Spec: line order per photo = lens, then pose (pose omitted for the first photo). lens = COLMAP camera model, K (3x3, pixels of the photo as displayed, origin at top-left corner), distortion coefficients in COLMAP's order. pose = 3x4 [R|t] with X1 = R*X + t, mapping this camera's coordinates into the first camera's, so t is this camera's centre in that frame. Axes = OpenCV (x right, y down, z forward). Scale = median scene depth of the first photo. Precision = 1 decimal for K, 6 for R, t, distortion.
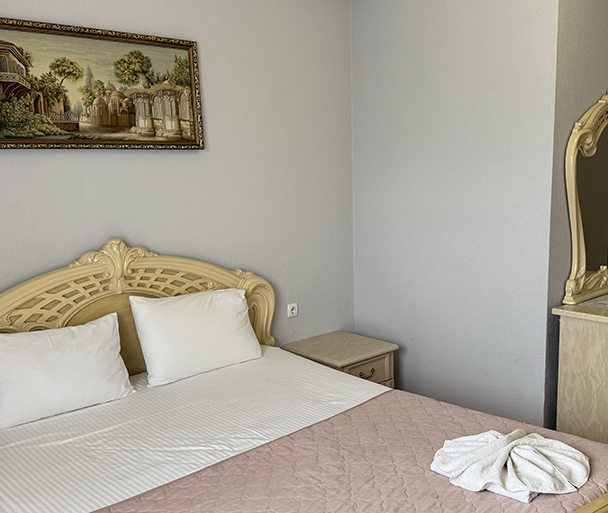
lens RADIAL K [[632.9, 0, 304.8], [0, 632.9, 266.7], [0, 0, 1]] dist [0.119684, -0.235228]
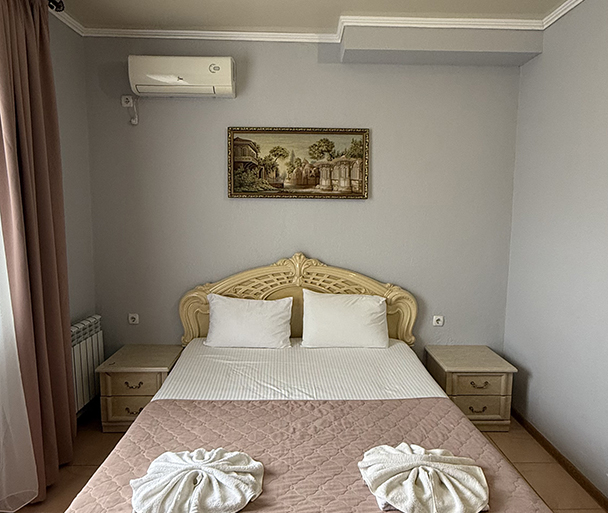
lens RADIAL K [[427.8, 0, 304.0], [0, 427.8, 256.5], [0, 0, 1]] dist [-0.001892, -0.001336]
pose [[0.753926, 0.111135, -0.647491, 0.424539], [-0.132979, 0.991001, 0.015257, -0.051942], [0.643360, 0.074600, 0.761921, 0.169844]]
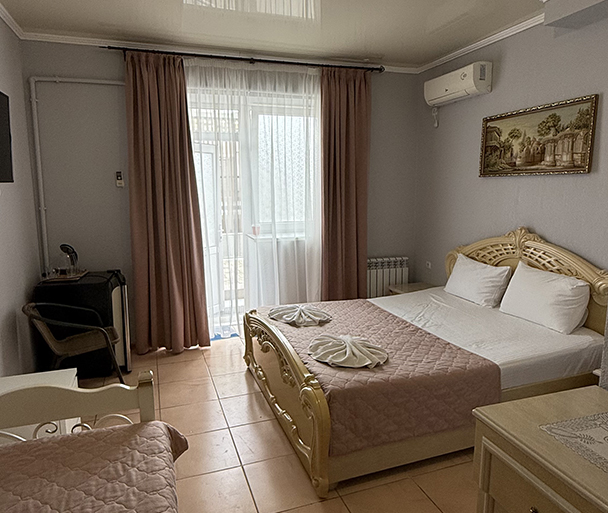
lens RADIAL K [[427.8, 0, 304.0], [0, 427.8, 256.5], [0, 0, 1]] dist [-0.001892, -0.001336]
pose [[-0.382218, 0.176226, -0.907113, 1.003052], [-0.127201, 0.962269, 0.240539, -0.169844], [0.915275, 0.207324, -0.345380, 0.870219]]
